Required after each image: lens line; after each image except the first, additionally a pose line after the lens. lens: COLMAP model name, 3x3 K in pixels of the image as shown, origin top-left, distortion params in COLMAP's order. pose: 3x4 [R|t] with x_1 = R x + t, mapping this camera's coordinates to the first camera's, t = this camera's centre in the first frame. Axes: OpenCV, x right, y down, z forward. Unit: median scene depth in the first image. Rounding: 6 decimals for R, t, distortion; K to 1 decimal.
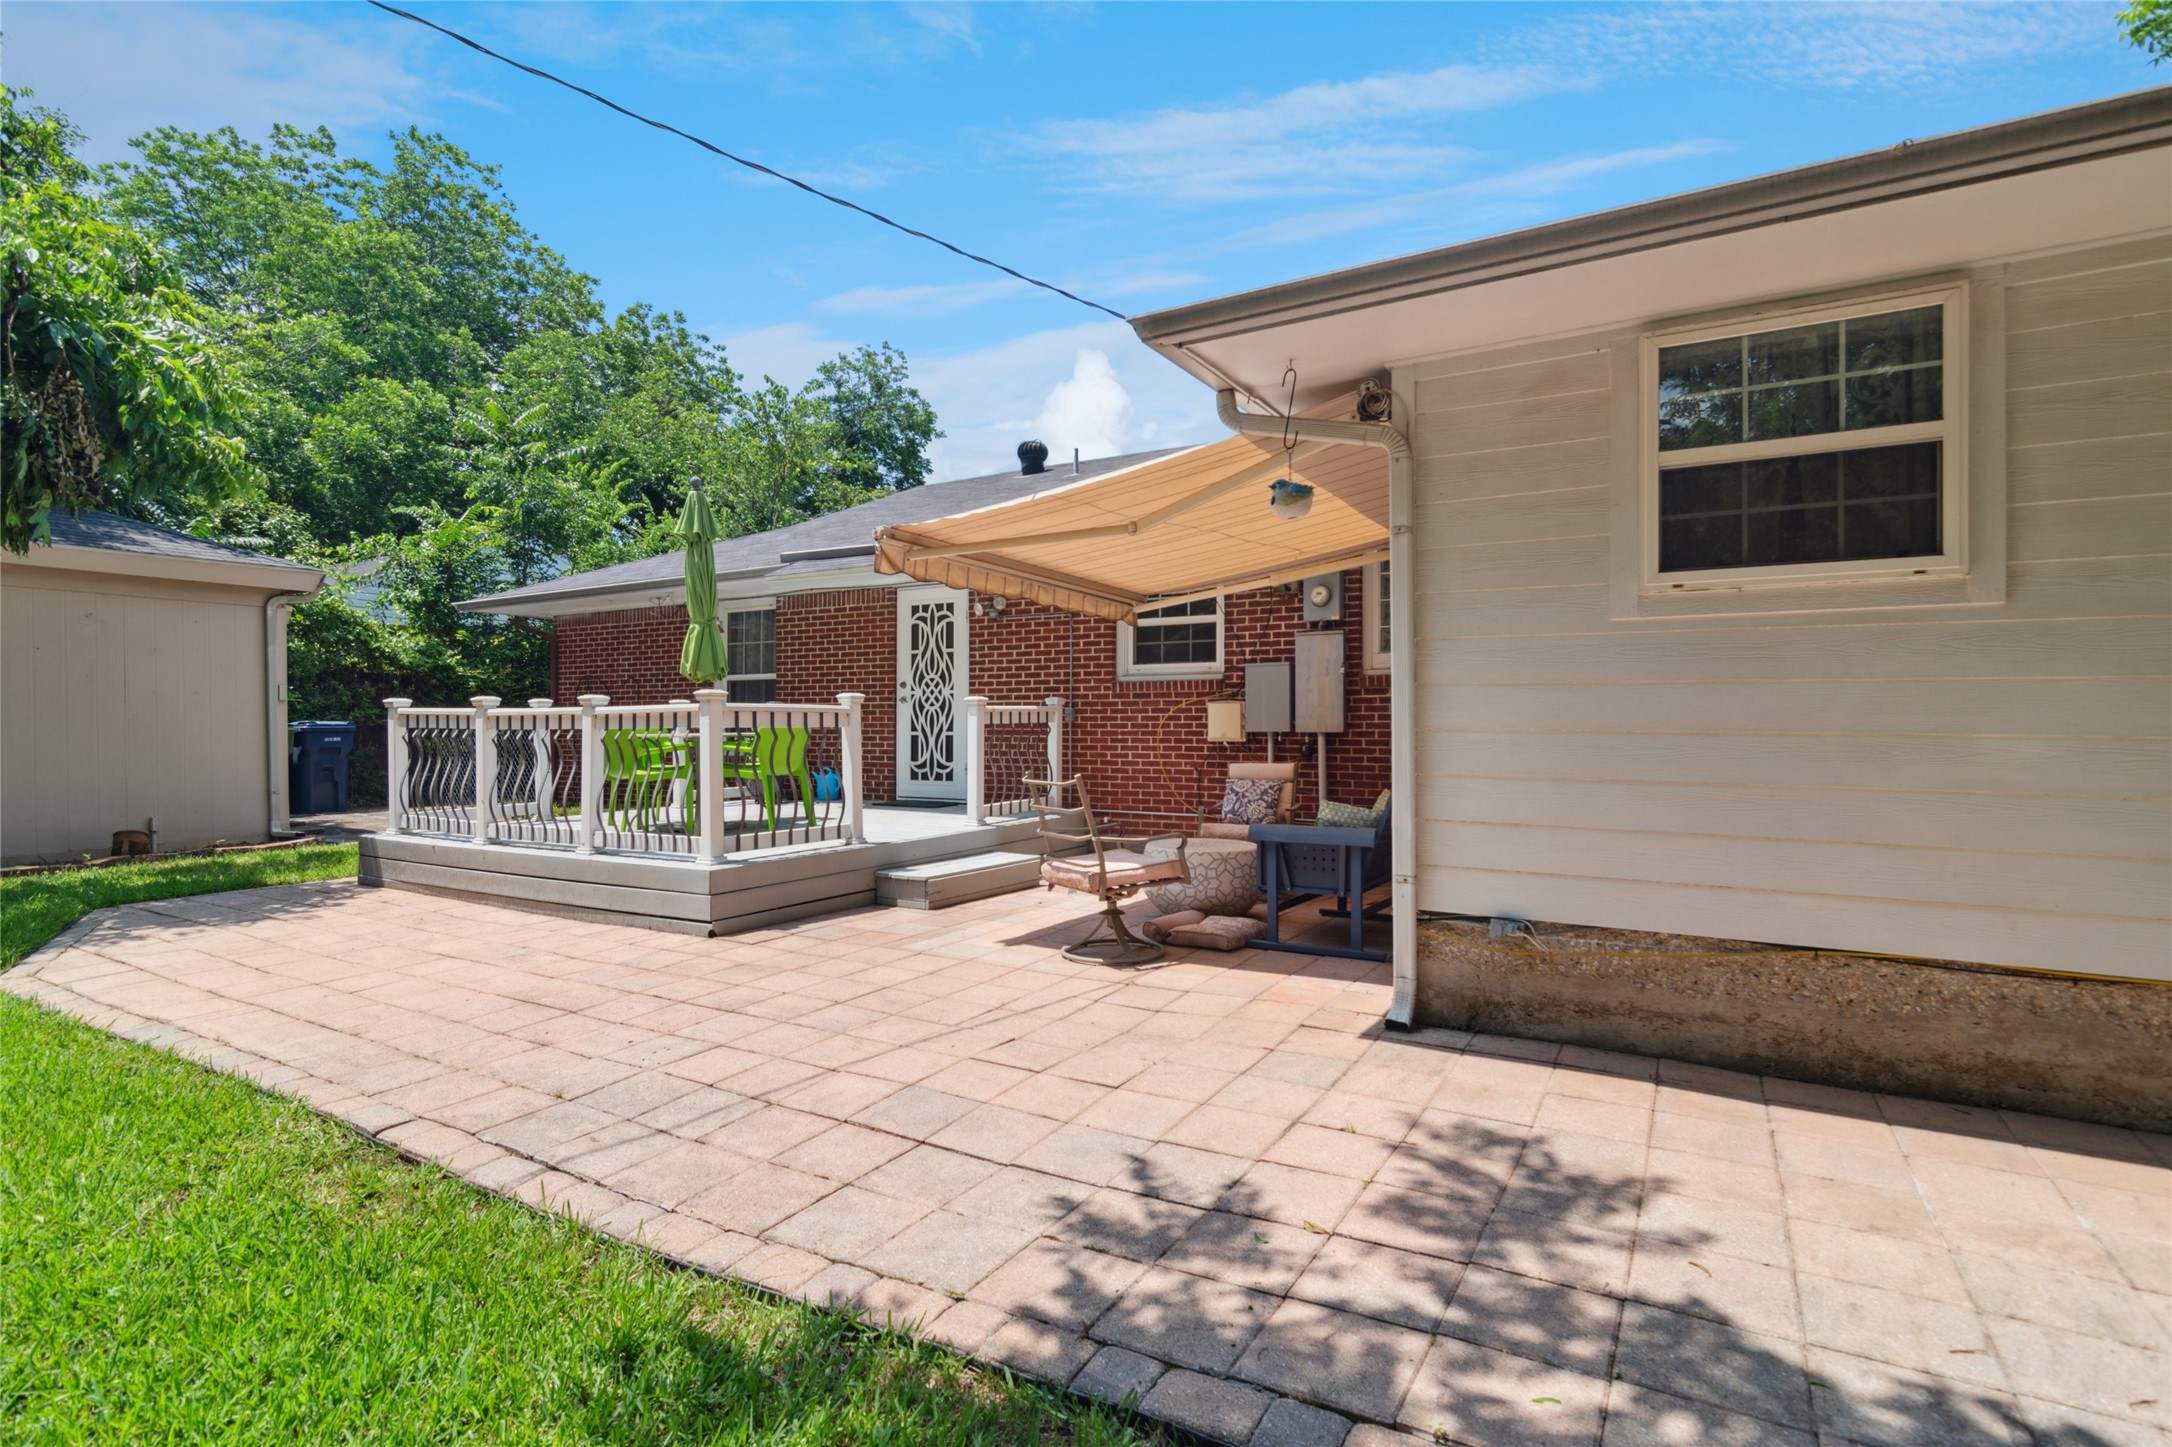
lens RADIAL K [[1041.8, 0, 1082.9], [0, 1041.8, 720.0], [0, 0, 1]] dist [-0.003317, 0.000885]
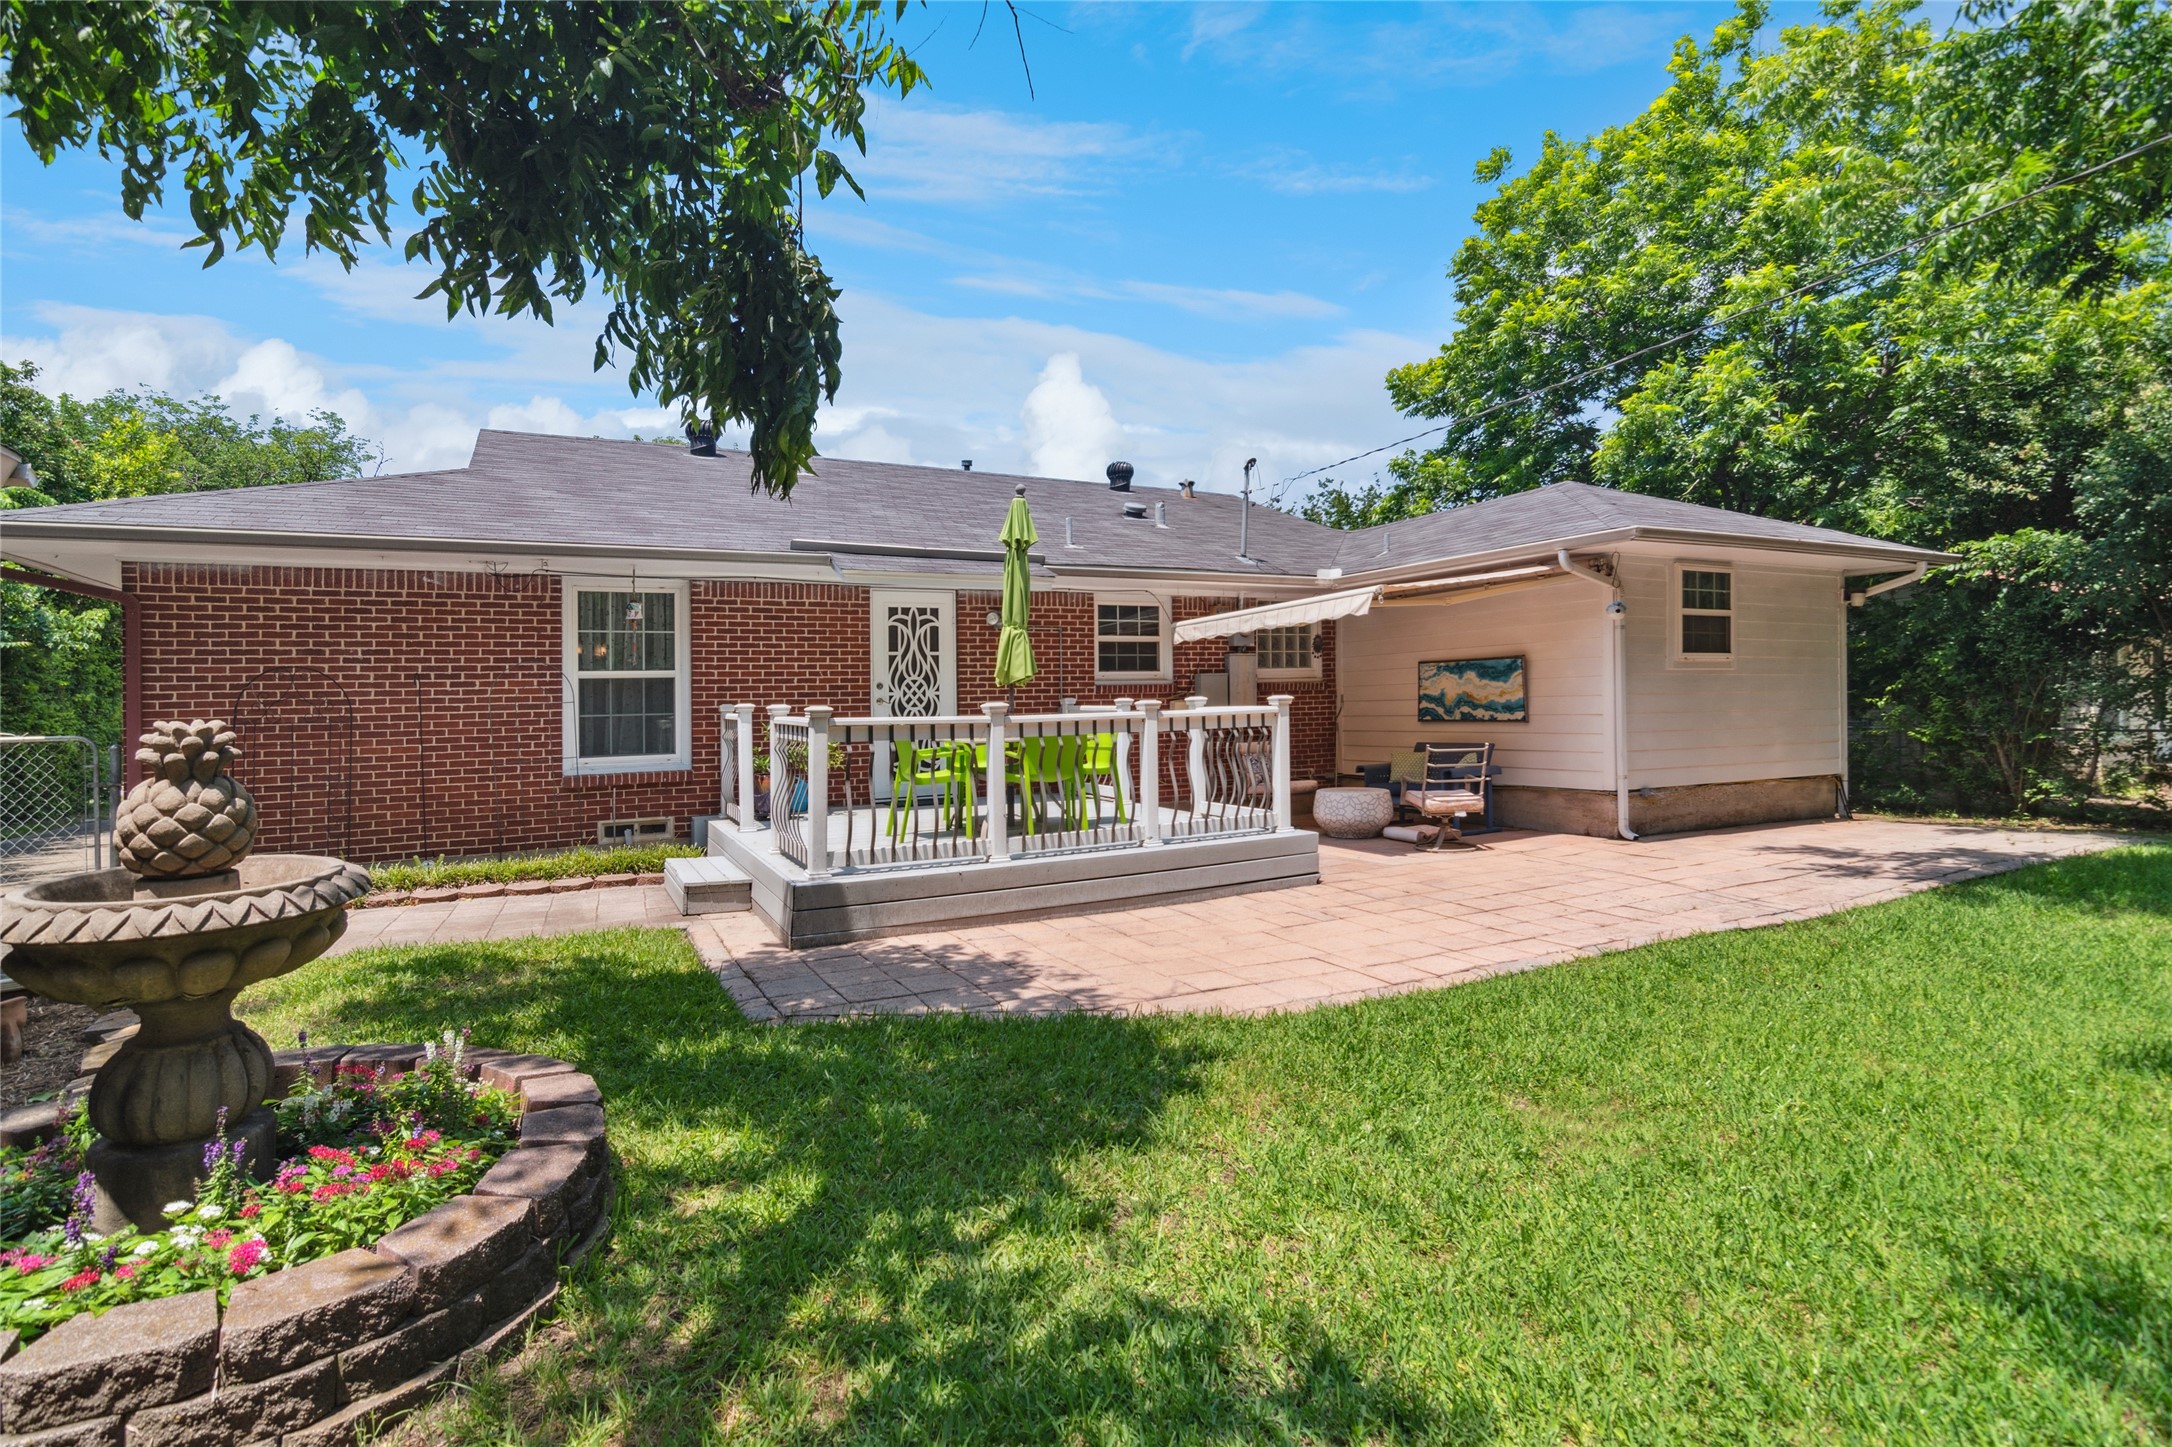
lens RADIAL K [[1049.5, 0, 1087.0], [0, 1049.5, 700.0], [0, 0, 1]] dist [-0.001546, 0.000416]
pose [[0.535006, -0.005754, 0.844829, -0.932057], [0.019528, 0.999794, -0.005558, -0.011216], [-0.844623, 0.019472, 0.535008, 0.306136]]
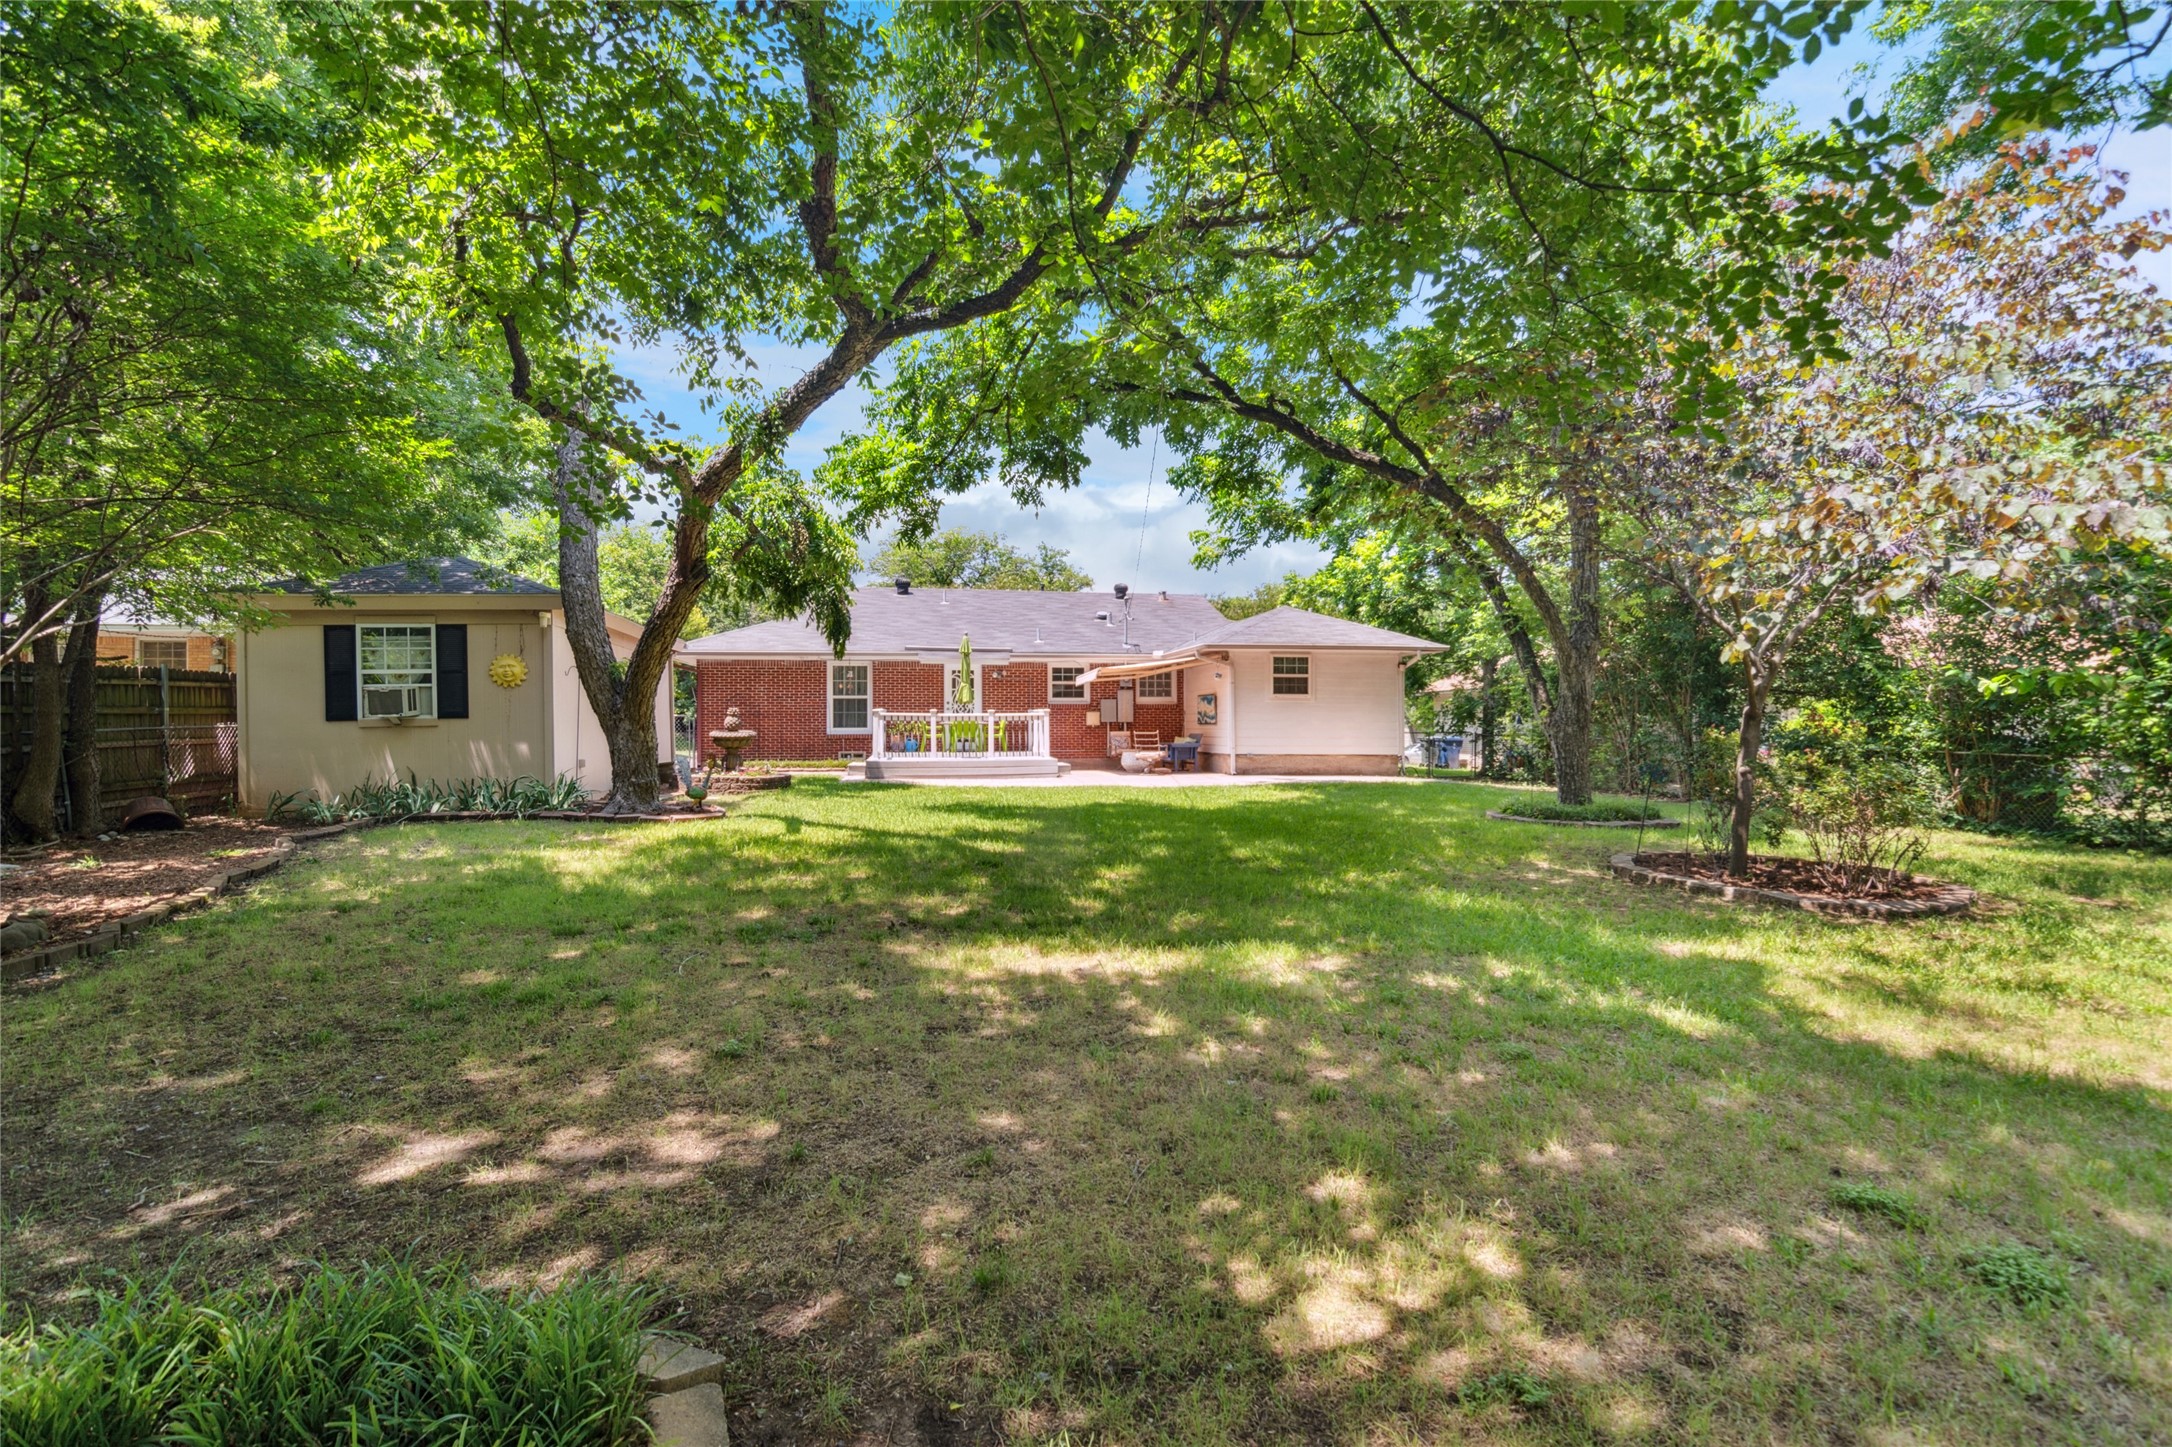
lens RADIAL K [[1049.5, 0, 1087.0], [0, 1049.5, 700.0], [0, 0, 1]] dist [-0.001546, 0.000416]
pose [[0.776927, 0.015364, 0.629404, -1.473050], [-0.003656, 0.999795, -0.019892, 0.006884], [-0.629581, 0.013153, 0.776824, -1.089421]]
